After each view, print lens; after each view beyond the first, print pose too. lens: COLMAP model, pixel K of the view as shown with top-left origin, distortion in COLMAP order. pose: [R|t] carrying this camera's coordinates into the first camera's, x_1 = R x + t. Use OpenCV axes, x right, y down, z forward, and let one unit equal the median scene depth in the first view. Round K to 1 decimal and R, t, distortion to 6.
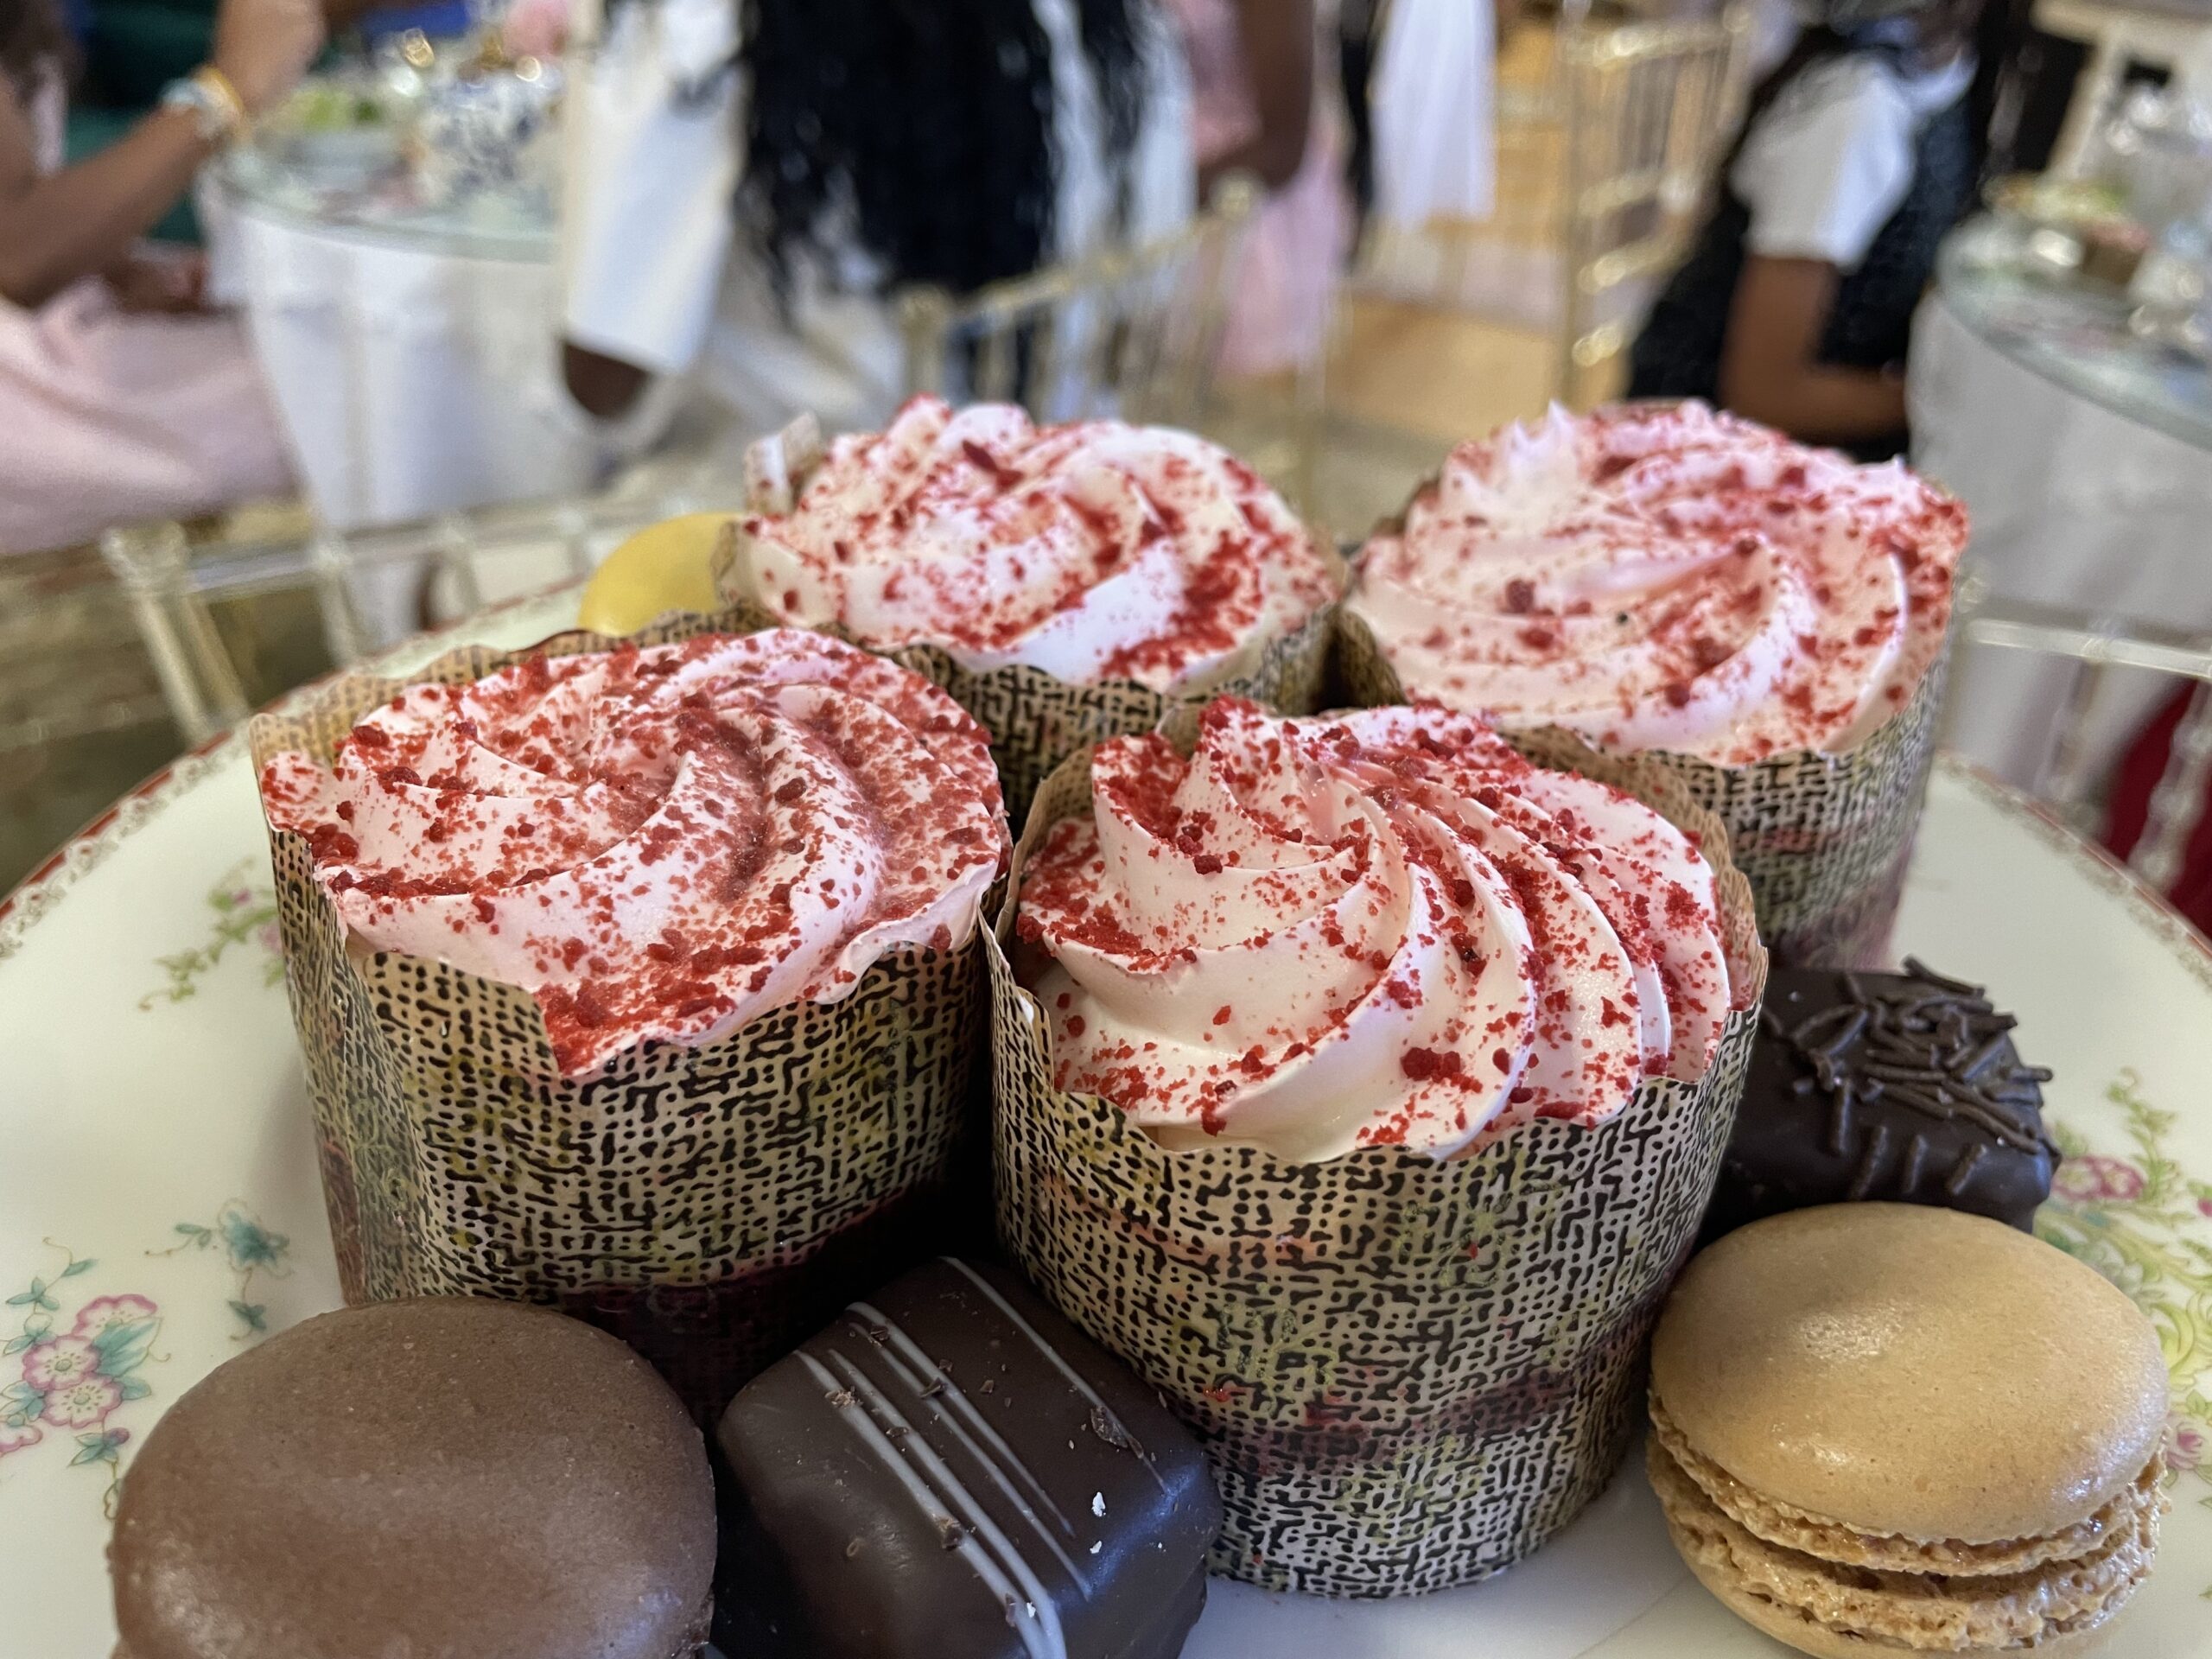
lens RADIAL K [[1606.1, 0, 1143.2], [0, 1606.1, 803.6], [0, 0, 1]] dist [0.080084, -0.098069]
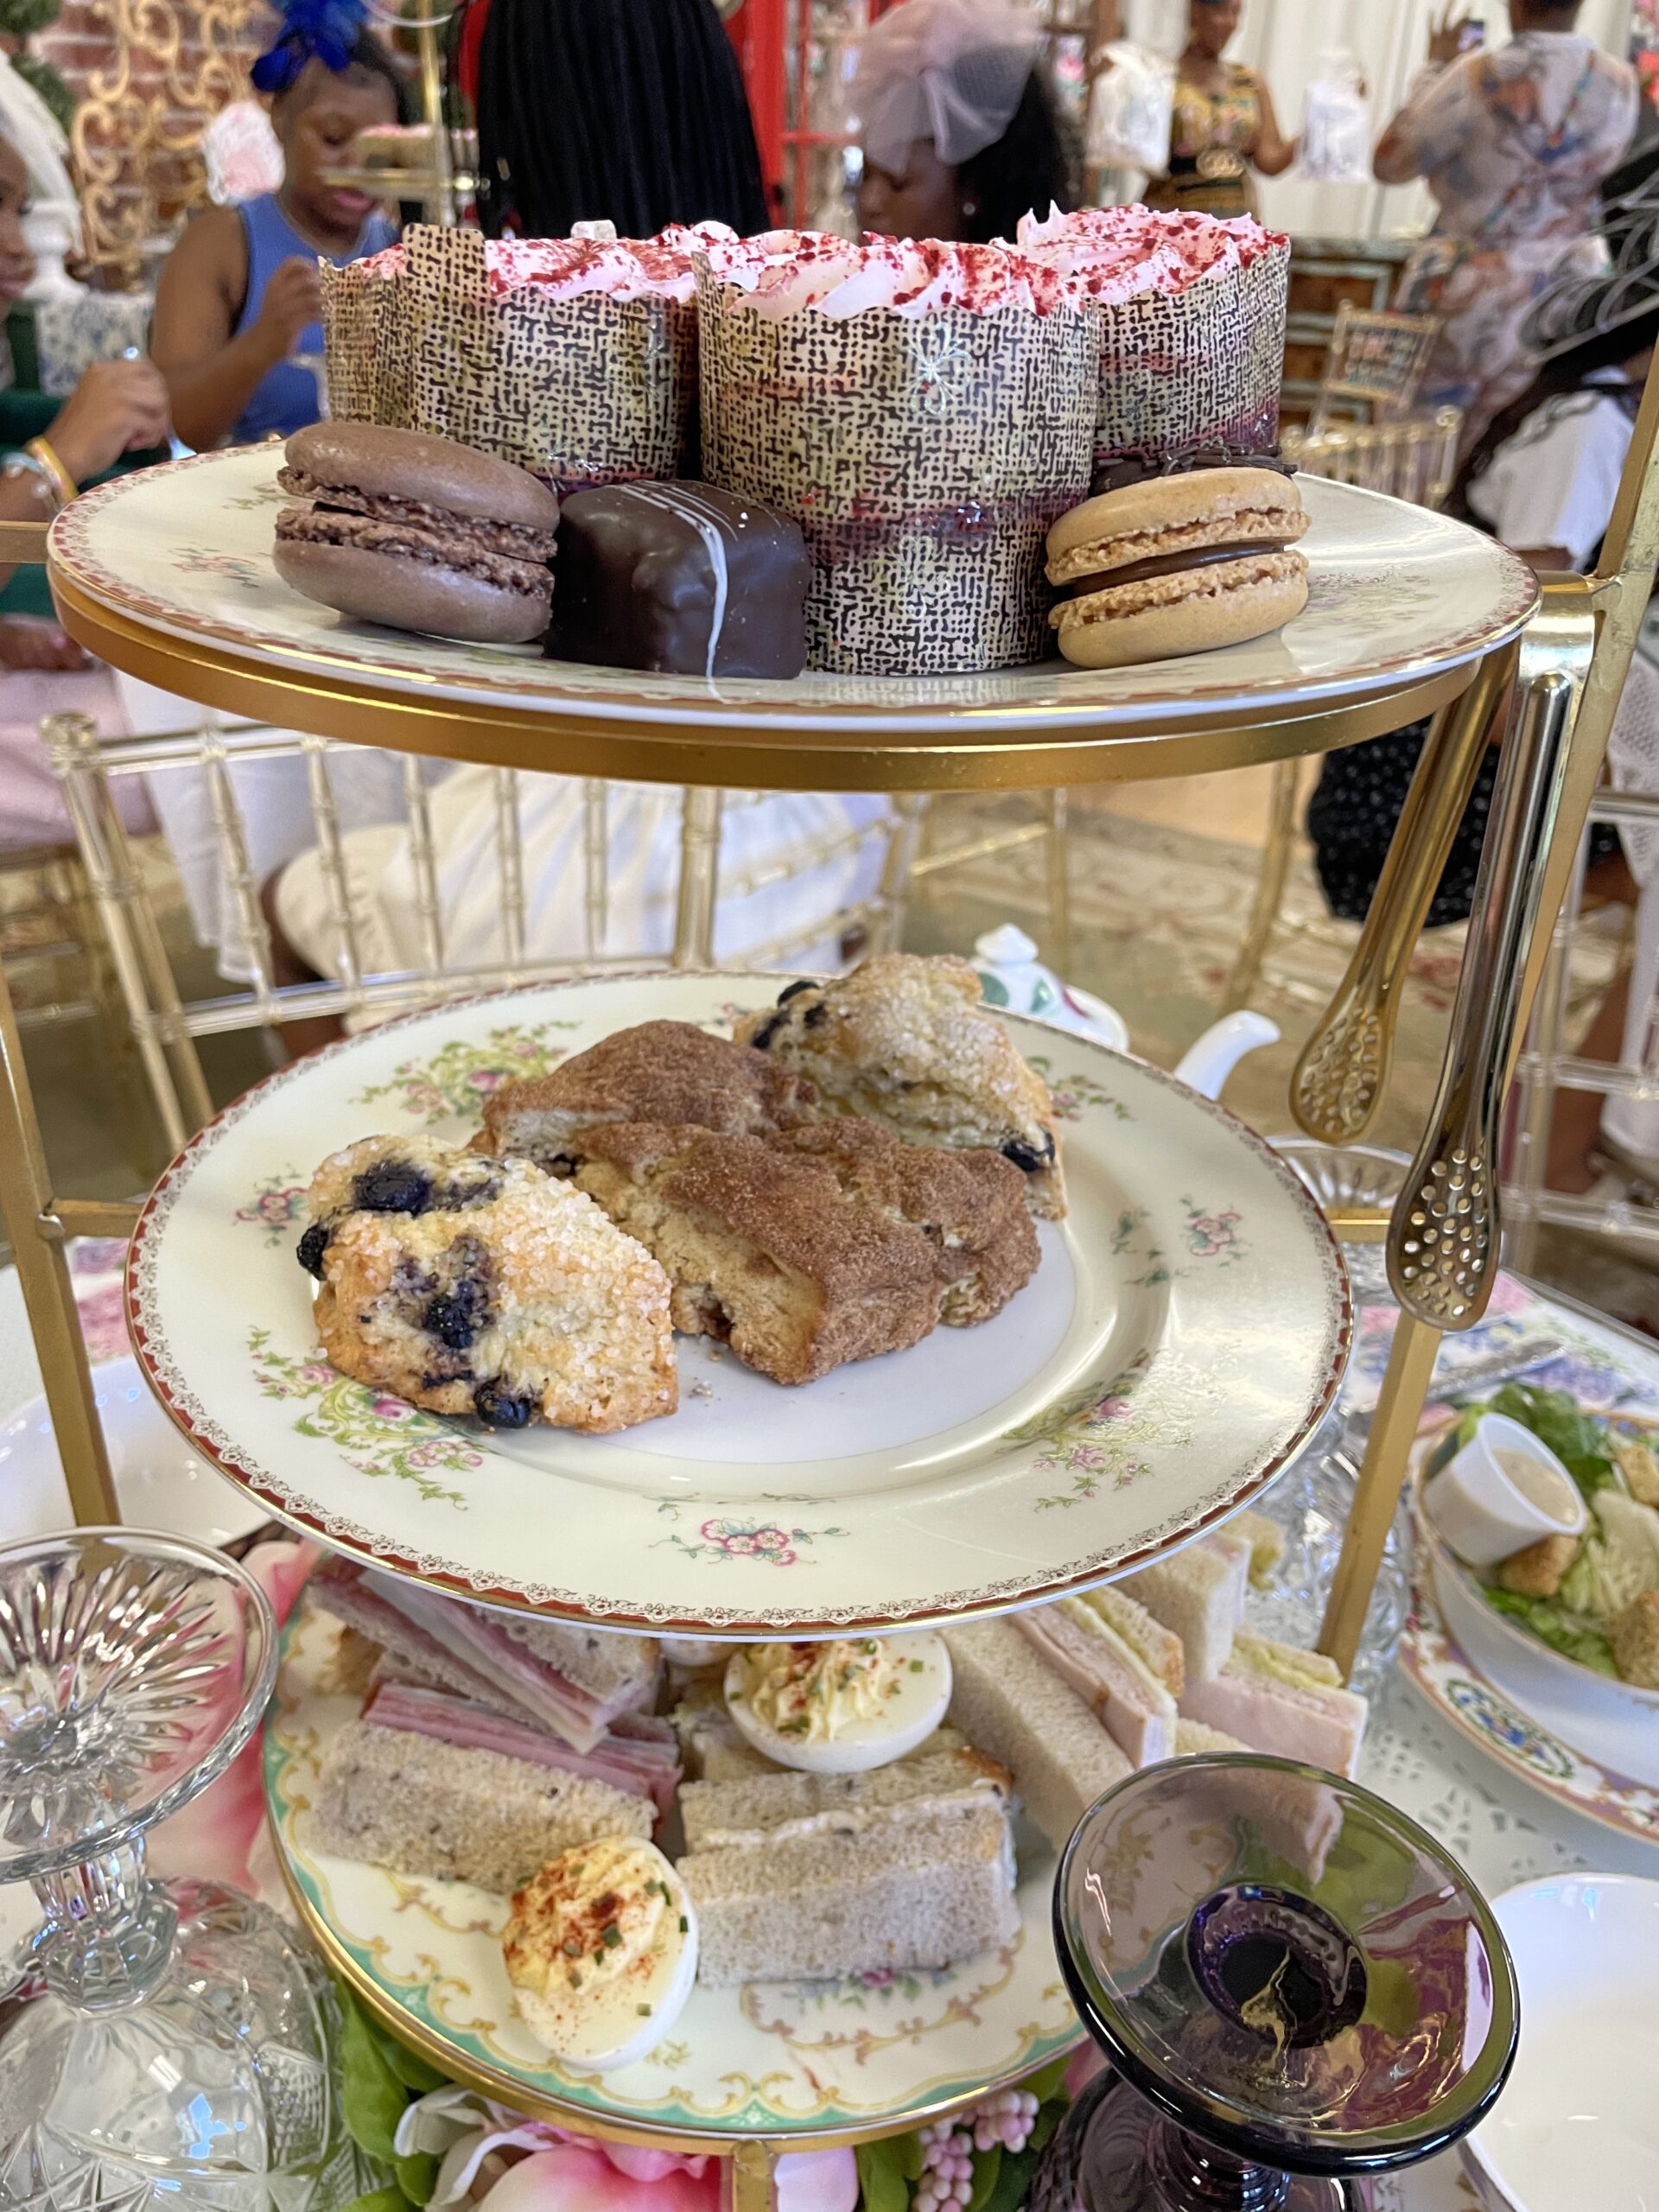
lens RADIAL K [[1606.1, 0, 829.5], [0, 1606.1, 1106.0], [0, 0, 1]] dist [0.080084, -0.098069]
pose [[0.999146, 0.000397, -0.041321, 0.162025], [-0.003645, 0.996903, -0.078556, 1.320345], [0.041162, 0.078639, 0.996053, -0.966510]]
